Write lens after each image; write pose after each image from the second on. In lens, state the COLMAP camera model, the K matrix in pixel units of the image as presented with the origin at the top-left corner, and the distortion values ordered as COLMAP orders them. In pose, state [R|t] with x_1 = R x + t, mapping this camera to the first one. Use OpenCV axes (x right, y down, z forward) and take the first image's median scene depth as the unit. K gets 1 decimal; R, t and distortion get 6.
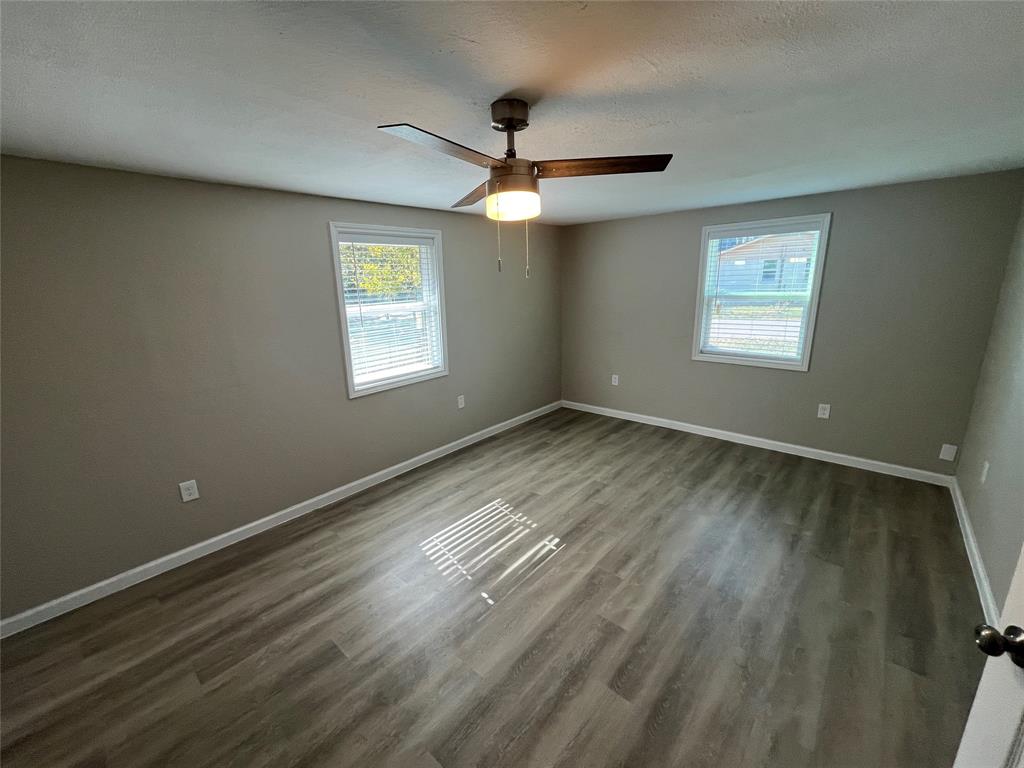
lens RADIAL K [[414.6, 0, 508.6], [0, 414.6, 382.3], [0, 0, 1]] dist [-0.002007, -0.000257]
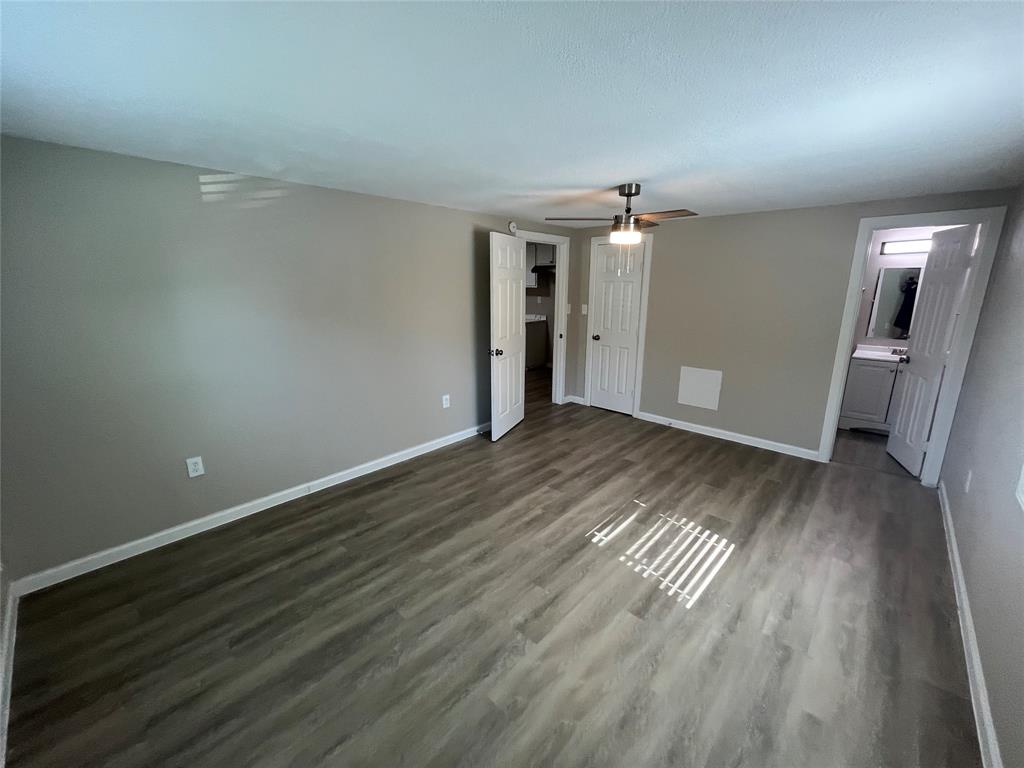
lens RADIAL K [[414.6, 0, 513.8], [0, 414.6, 380.0], [0, 0, 1]] dist [-0.002007, -0.000257]
pose [[-0.999714, 0.018857, 0.014674, 0.272674], [0.023482, 0.888884, 0.457530, -0.396125], [-0.004416, 0.457744, -0.889073, 1.620883]]
